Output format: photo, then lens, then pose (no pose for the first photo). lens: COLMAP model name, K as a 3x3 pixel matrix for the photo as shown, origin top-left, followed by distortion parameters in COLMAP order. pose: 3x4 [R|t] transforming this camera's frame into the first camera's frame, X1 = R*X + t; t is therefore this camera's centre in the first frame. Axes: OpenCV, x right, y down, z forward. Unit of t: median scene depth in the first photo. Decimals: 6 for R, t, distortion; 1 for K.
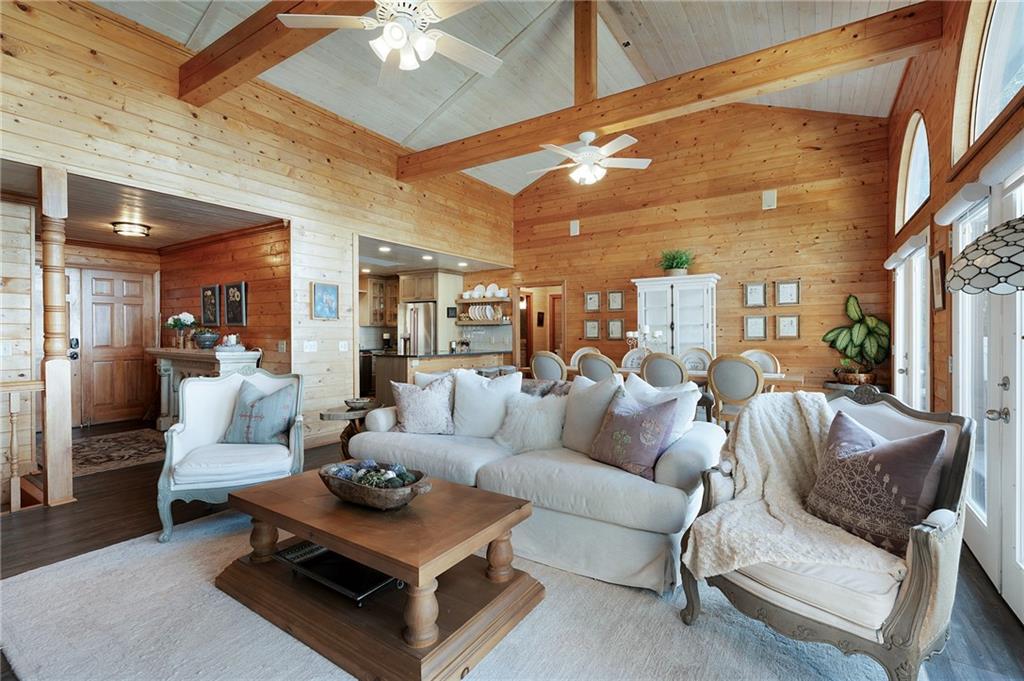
lens RADIAL K [[462.6, 0, 510.3], [0, 462.6, 332.0], [0, 0, 1]] dist [-0.000033, 0.000135]
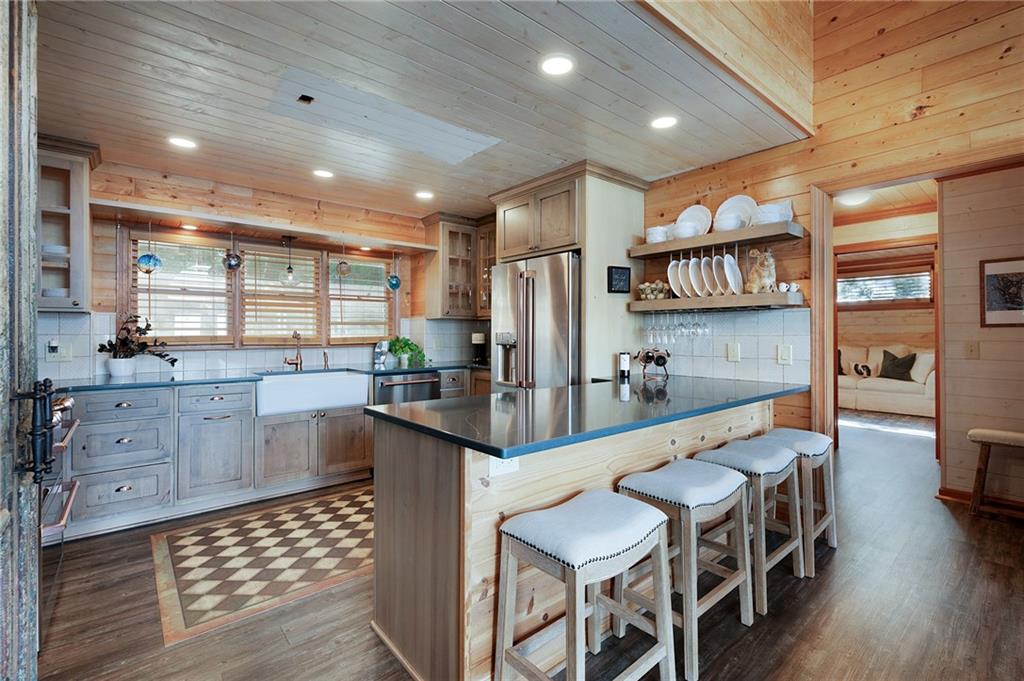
lens RADIAL K [[462.6, 0, 510.3], [0, 462.6, 332.0], [0, 0, 1]] dist [-0.000033, 0.000135]
pose [[0.960769, -0.001365, -0.277347, -0.106365], [0.001059, 0.999999, -0.001254, 0.002664], [0.277348, 0.000911, 0.960769, 0.596222]]
